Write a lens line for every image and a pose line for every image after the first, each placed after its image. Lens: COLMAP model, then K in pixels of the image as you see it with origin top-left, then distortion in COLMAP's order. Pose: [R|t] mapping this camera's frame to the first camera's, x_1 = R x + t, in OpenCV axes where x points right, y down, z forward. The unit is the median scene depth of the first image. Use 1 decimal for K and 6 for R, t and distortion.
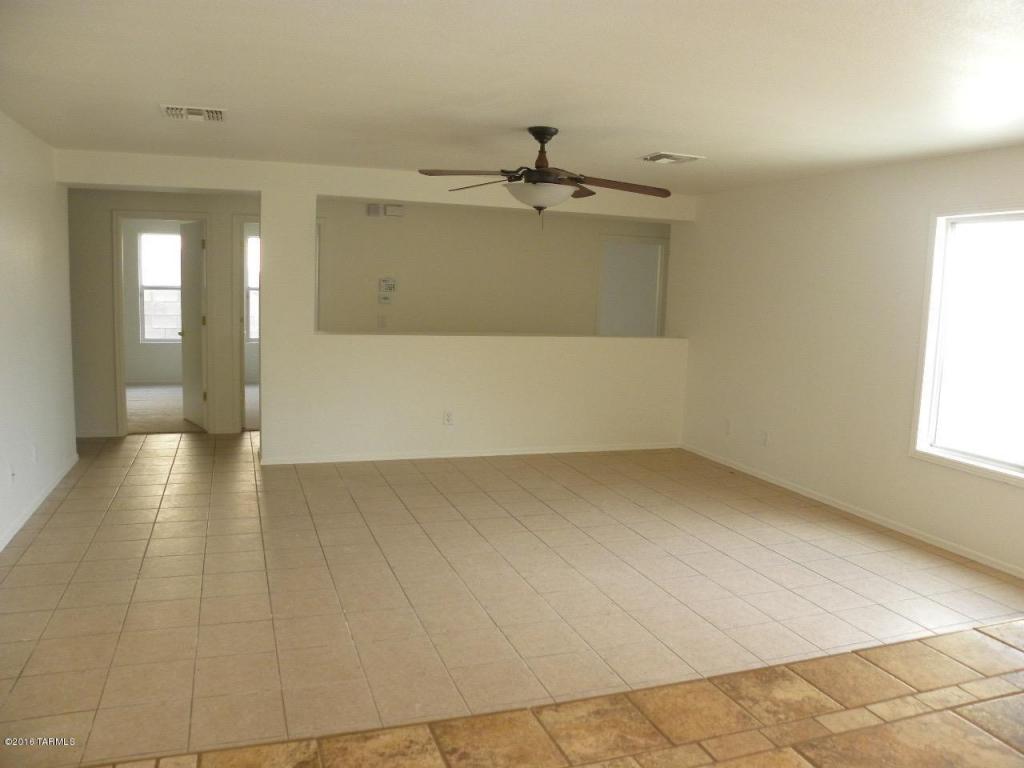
lens RADIAL K [[797.2, 0, 516.5], [0, 797.2, 387.7], [0, 0, 1]] dist [-0.149777, 0.099530]
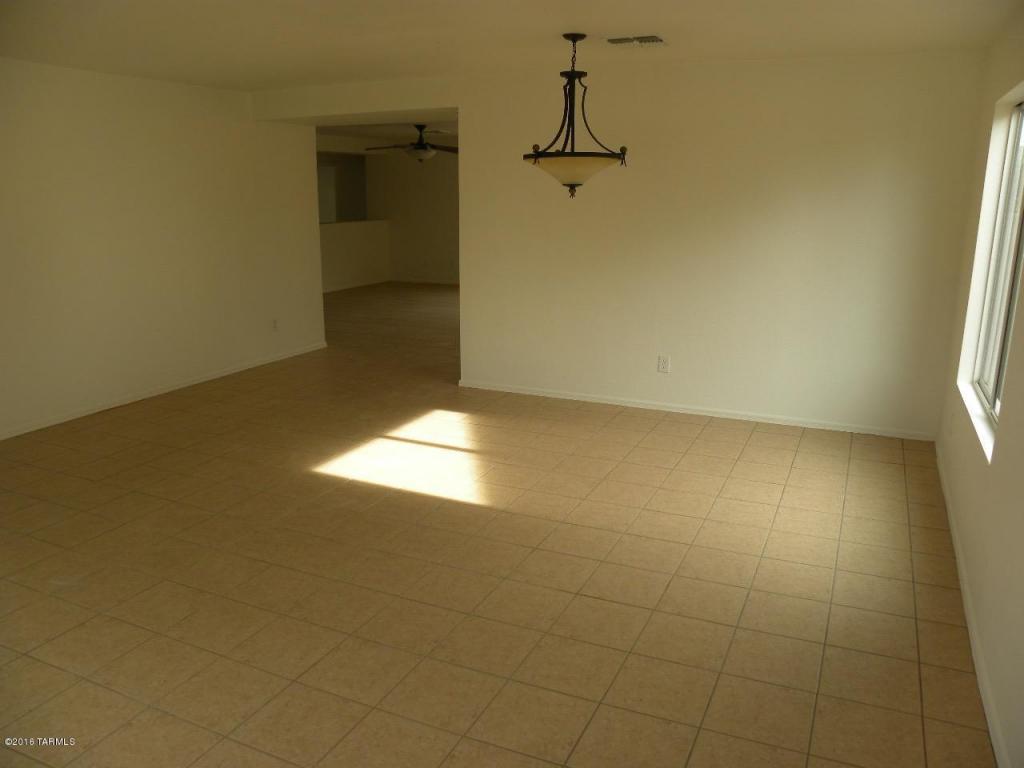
lens RADIAL K [[797.2, 0, 516.0], [0, 797.2, 390.2], [0, 0, 1]] dist [-0.149777, 0.099530]
pose [[0.702100, -0.209947, 0.680425, -1.363276], [0.122343, 0.976904, 0.175186, 0.060740], [-0.701490, -0.039753, 0.711570, -0.803877]]
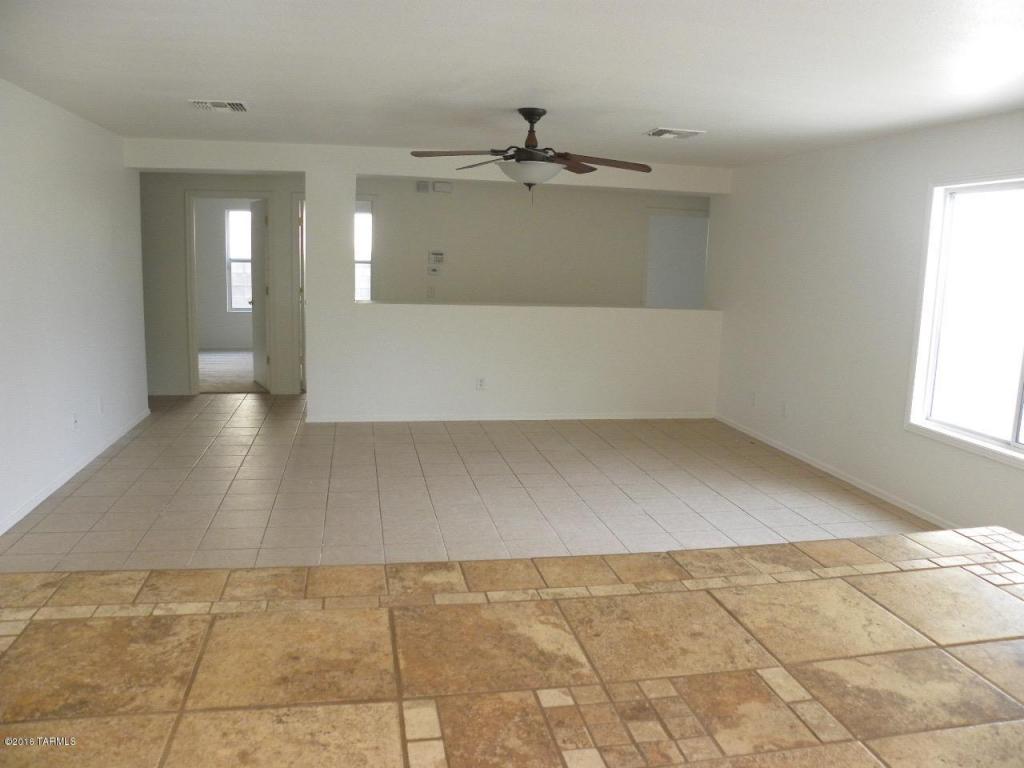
lens RADIAL K [[797.2, 0, 517.1], [0, 797.2, 388.1], [0, 0, 1]] dist [-0.149777, 0.099530]
pose [[0.989153, 0.020675, -0.145429, 0.157062], [-0.015776, 0.999271, 0.034760, 0.009433], [0.146041, -0.032089, 0.988758, -0.057565]]
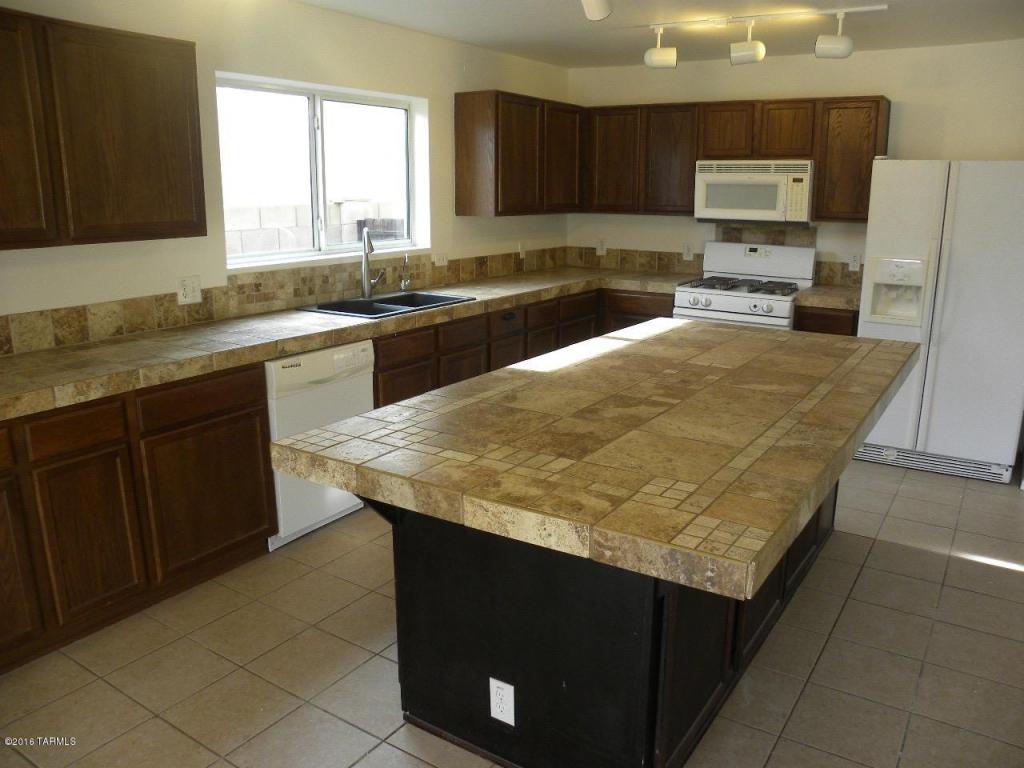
lens RADIAL K [[797.2, 0, 517.3], [0, 797.2, 391.1], [0, 0, 1]] dist [-0.149777, 0.099530]
pose [[-0.799685, 0.109656, -0.590322, 0.551826], [-0.114605, 0.937228, 0.329347, -0.043951], [0.589381, 0.331027, -0.736920, 0.475237]]
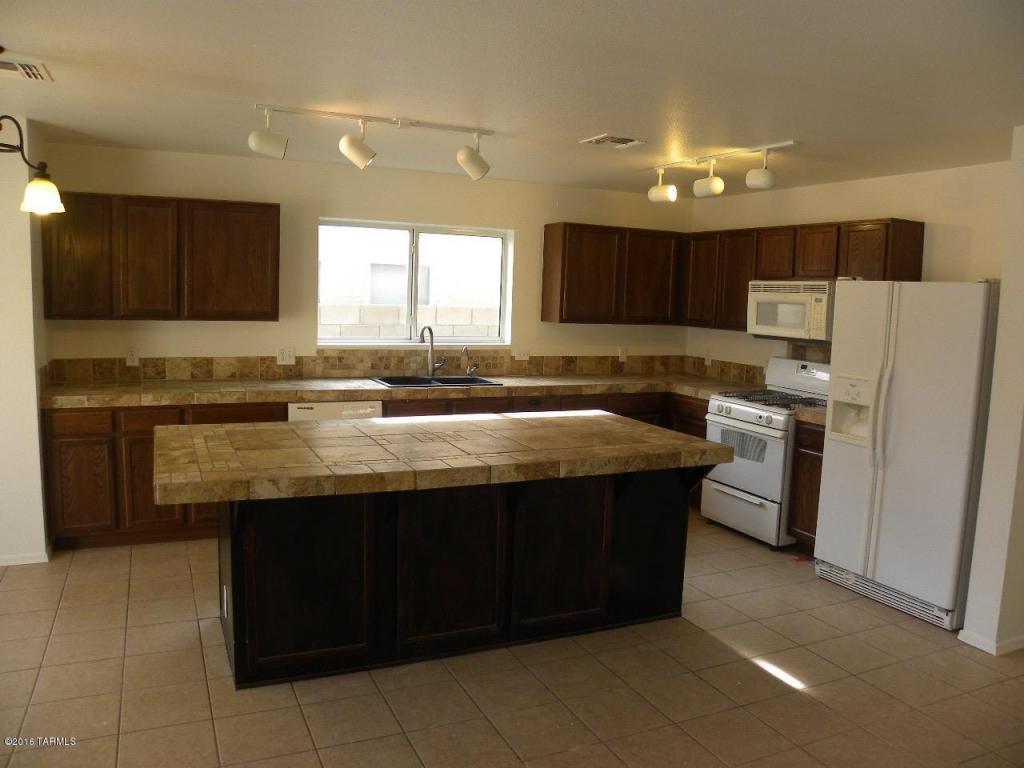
lens RADIAL K [[797.2, 0, 515.1], [0, 797.2, 389.8], [0, 0, 1]] dist [-0.149777, 0.099530]
pose [[-0.993830, -0.059543, -0.093577, 0.157432], [-0.081518, 0.964233, 0.252210, -0.120036], [0.075213, 0.258282, -0.963137, 0.839121]]
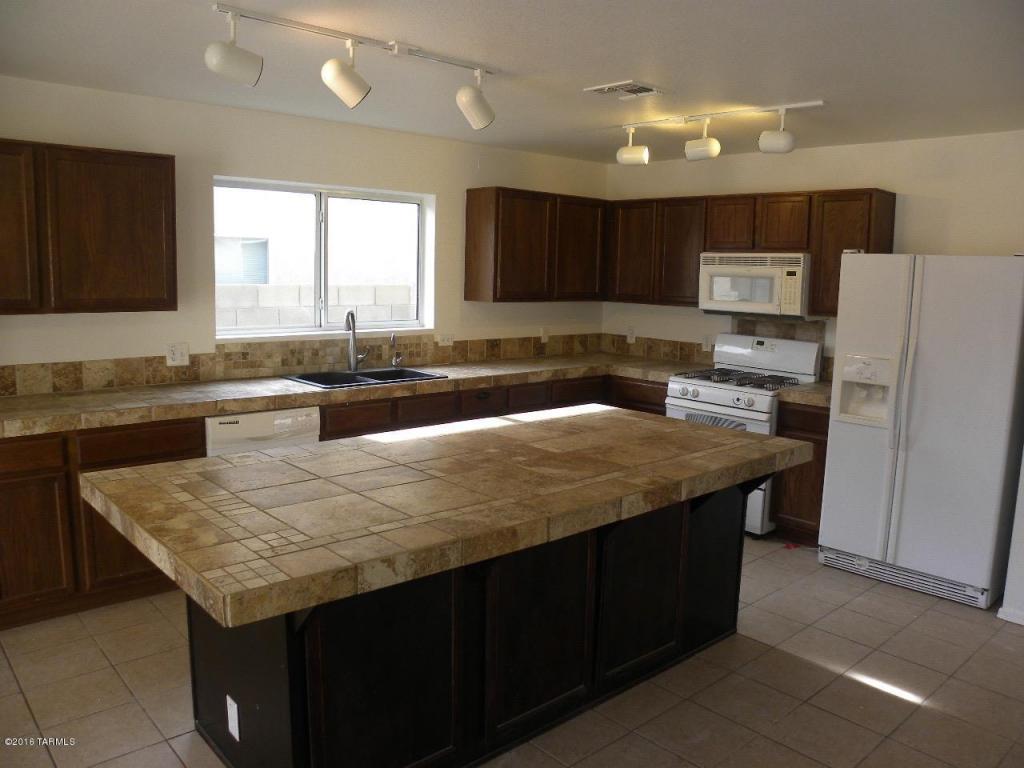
lens RADIAL K [[797.2, 0, 517.0], [0, 797.2, 389.2], [0, 0, 1]] dist [-0.149777, 0.099530]
pose [[-0.923836, -0.002792, -0.382778, 0.352642], [-0.109493, 0.960119, 0.257258, -0.084072], [0.366794, 0.279576, -0.887299, 0.641714]]
